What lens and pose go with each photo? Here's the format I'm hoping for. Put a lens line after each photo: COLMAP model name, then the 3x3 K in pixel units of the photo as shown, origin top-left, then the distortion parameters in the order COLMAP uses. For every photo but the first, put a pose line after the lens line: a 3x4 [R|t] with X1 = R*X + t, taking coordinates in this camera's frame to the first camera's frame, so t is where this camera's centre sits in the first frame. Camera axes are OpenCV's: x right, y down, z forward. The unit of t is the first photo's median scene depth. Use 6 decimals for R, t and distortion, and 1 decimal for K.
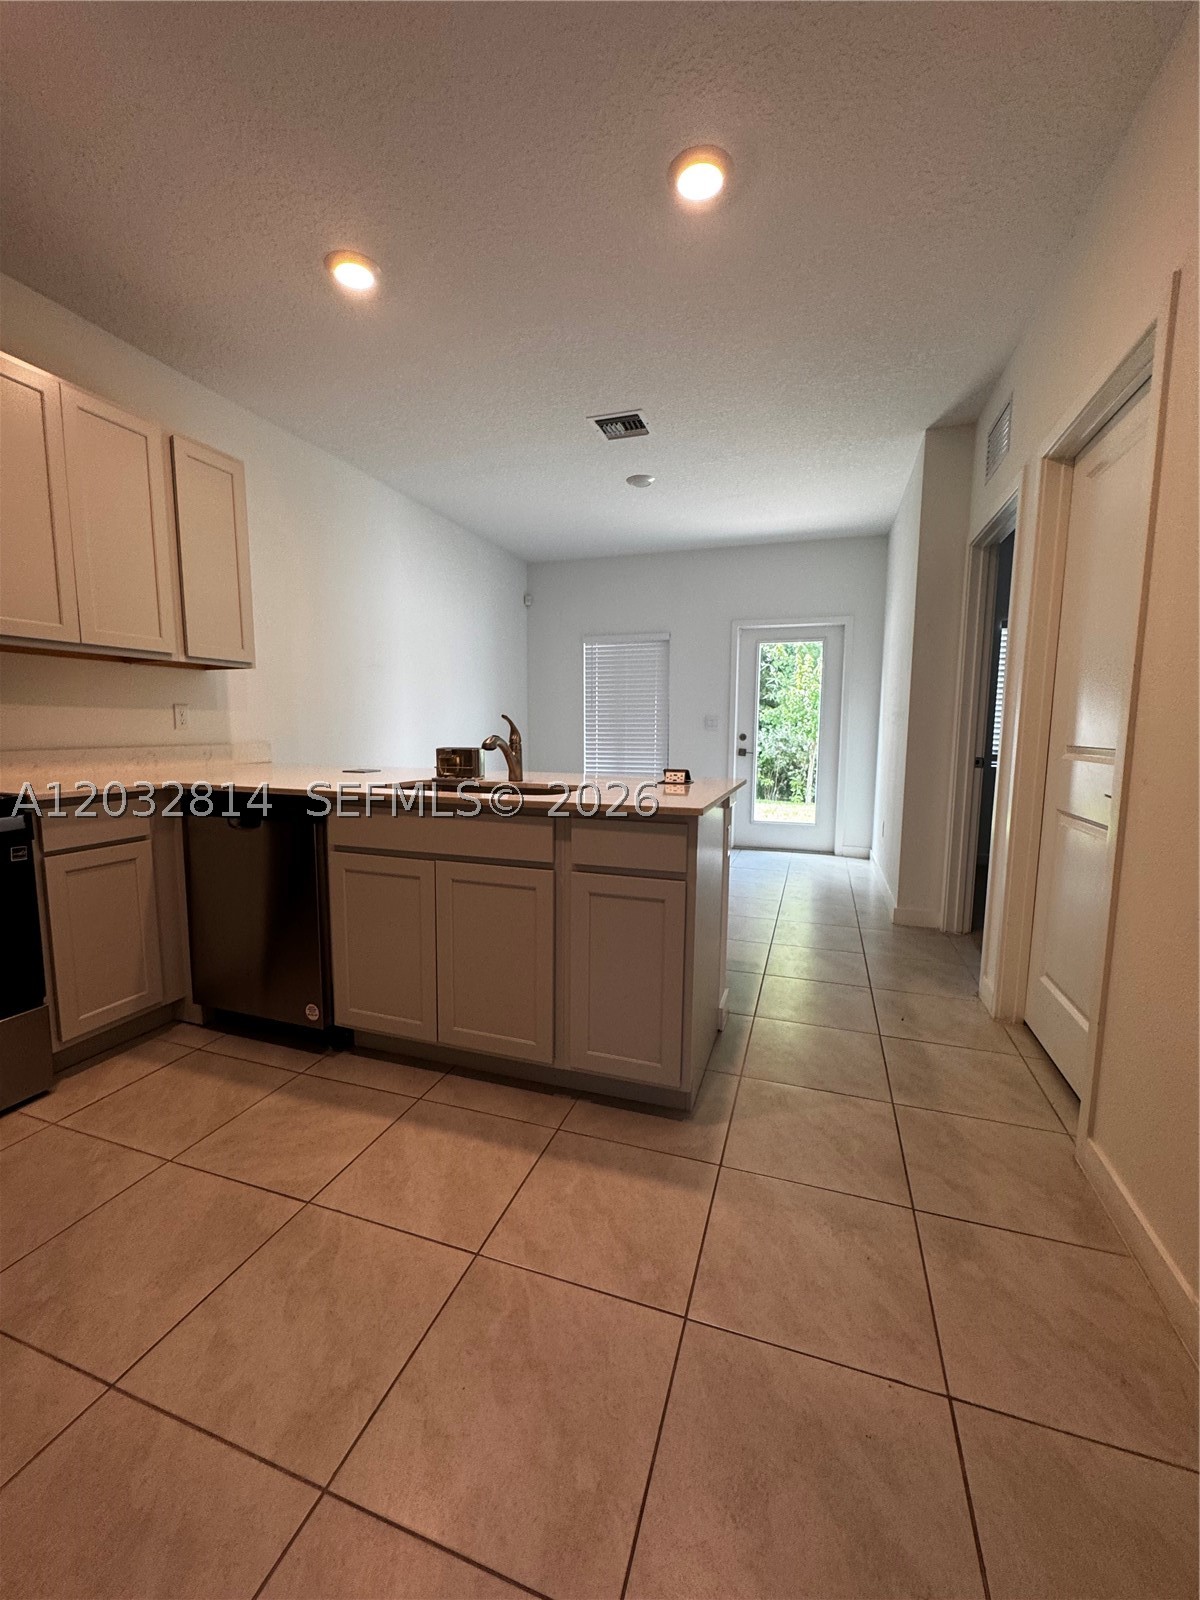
lens RADIAL K [[637.5, 0, 599.4], [0, 637.5, 801.5], [0, 0, 1]] dist [-0.010394, 0.001184]
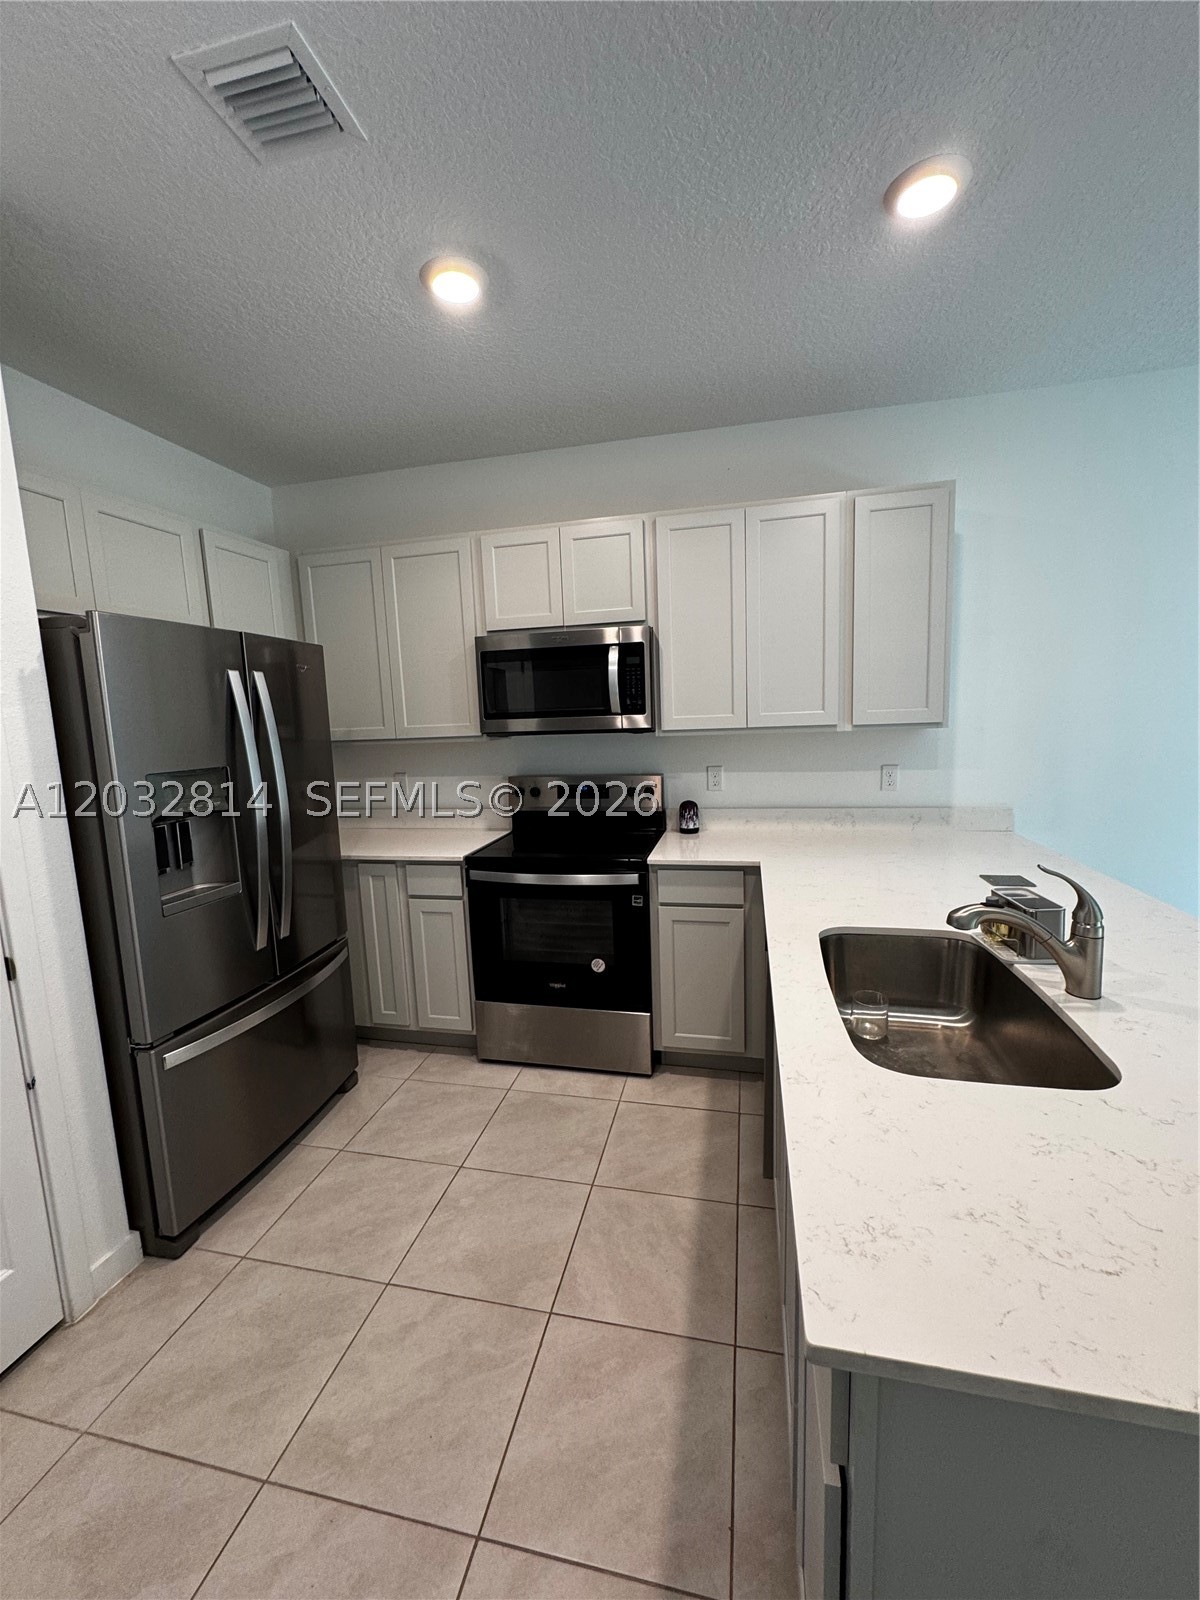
lens RADIAL K [[637.5, 0, 601.5], [0, 637.5, 801.6], [0, 0, 1]] dist [-0.010394, 0.001184]
pose [[0.107620, 0.119637, -0.986968, 0.373164], [-0.082584, 0.990378, 0.111045, -0.254680], [0.990756, 0.069557, 0.116465, 0.694280]]
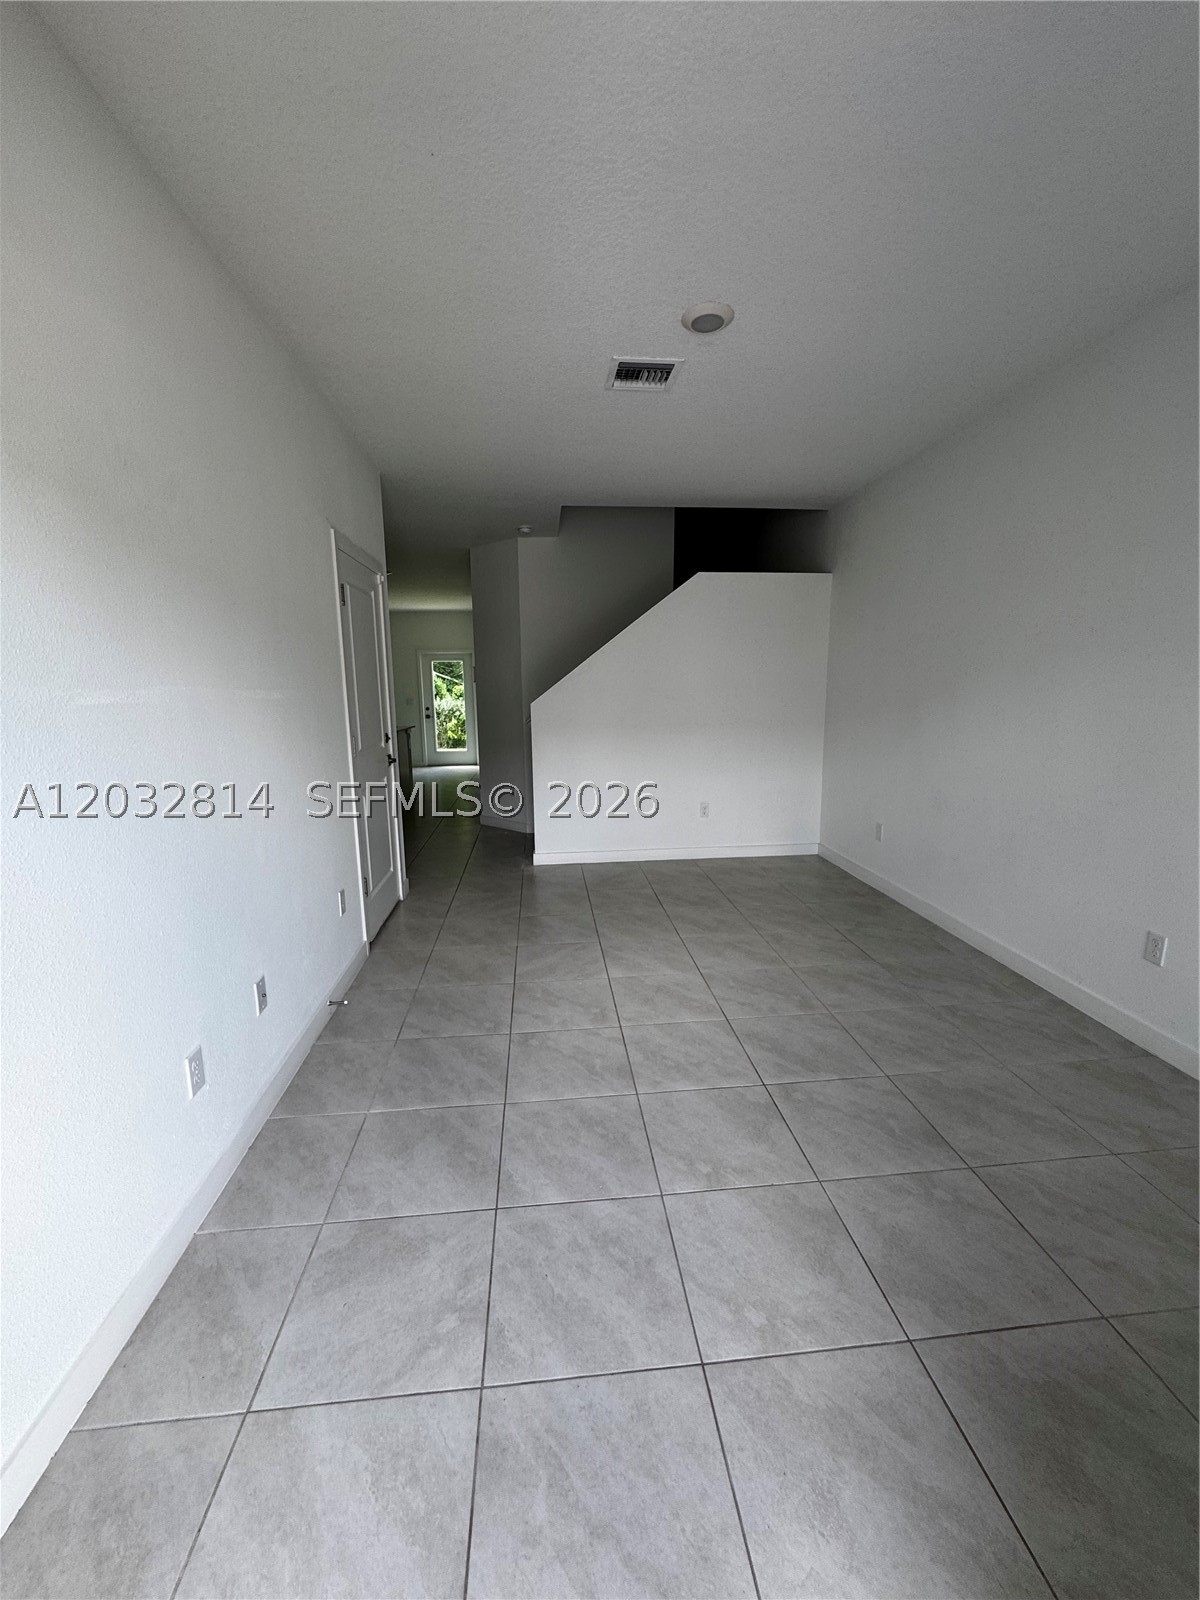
lens RADIAL K [[637.5, 0, 603.8], [0, 637.5, 800.0], [0, 0, 1]] dist [-0.010394, 0.001184]
pose [[0.907152, -0.099373, 0.408901, -0.352871], [0.076636, 0.994480, 0.071665, 0.242283], [-0.413766, -0.033675, 0.909760, -3.147377]]
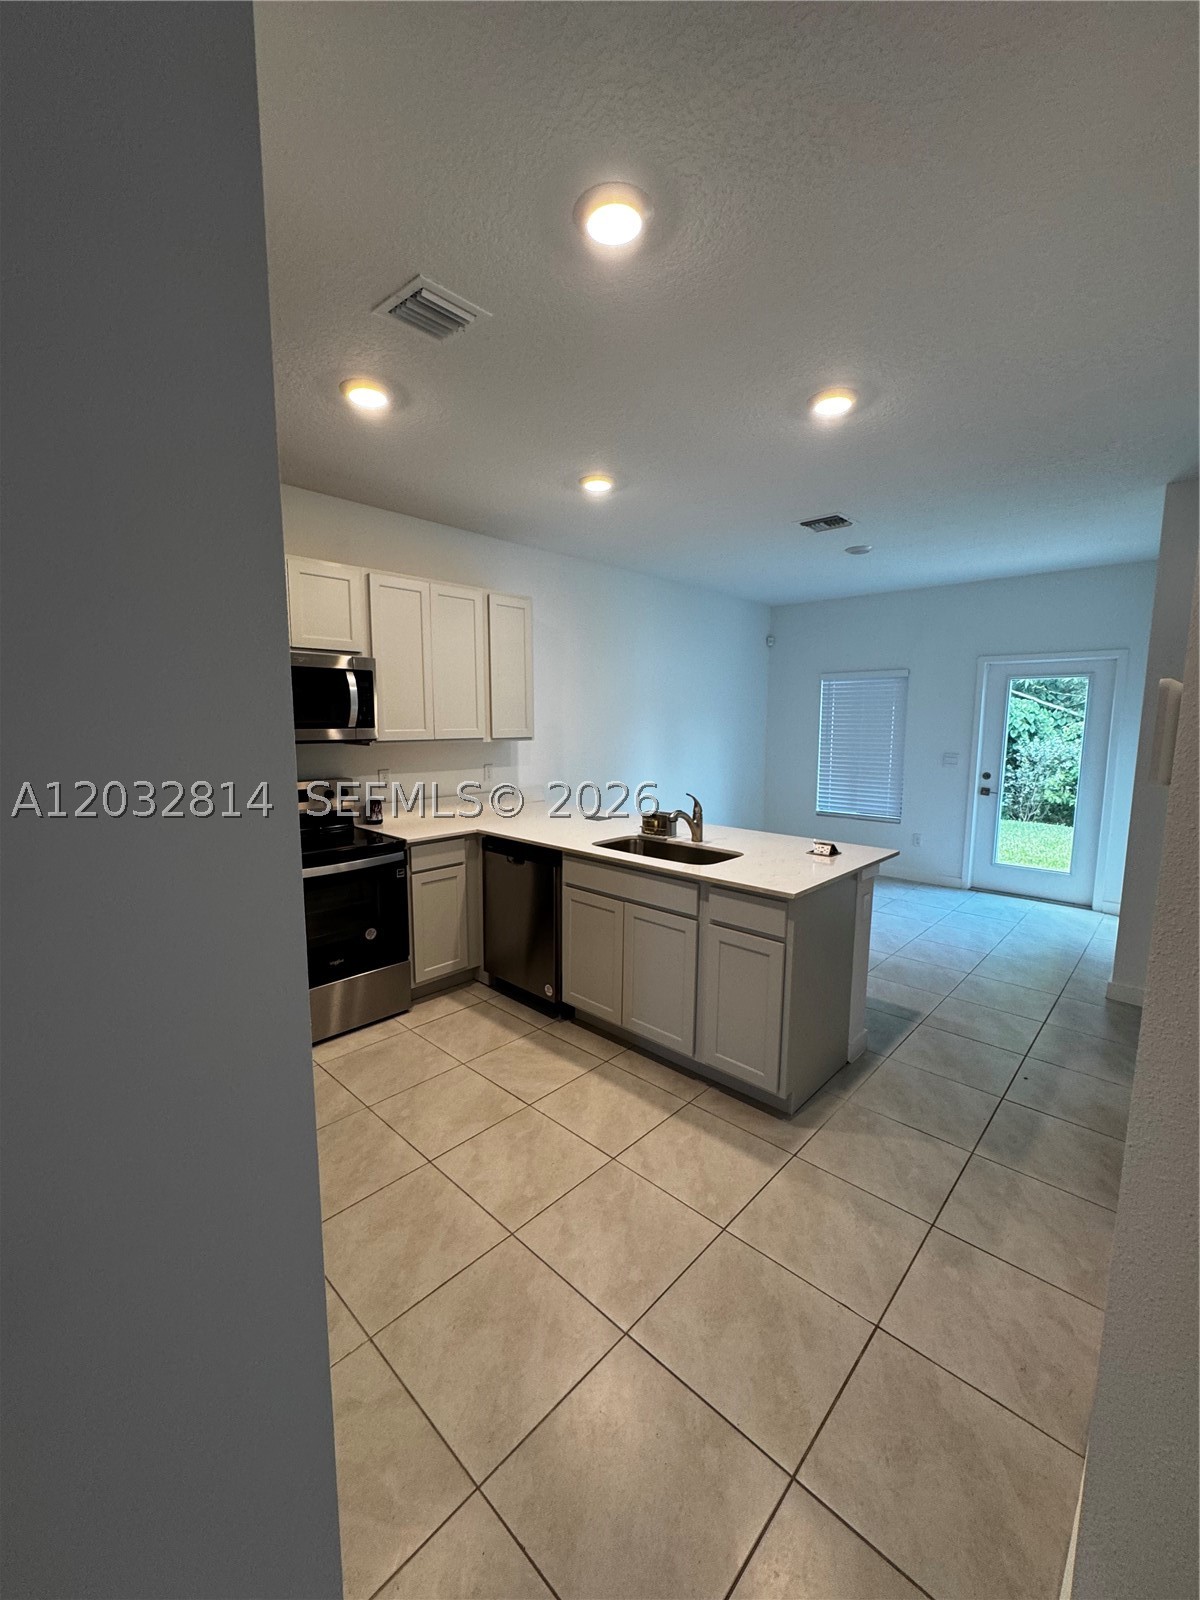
lens RADIAL K [[637.5, 0, 598.4], [0, 637.5, 802.9], [0, 0, 1]] dist [-0.010394, 0.001184]
pose [[0.907810, 0.050869, -0.416286, 0.282249], [-0.045998, 0.998705, 0.021729, -0.162388], [0.416852, -0.000577, 0.908974, -0.348800]]
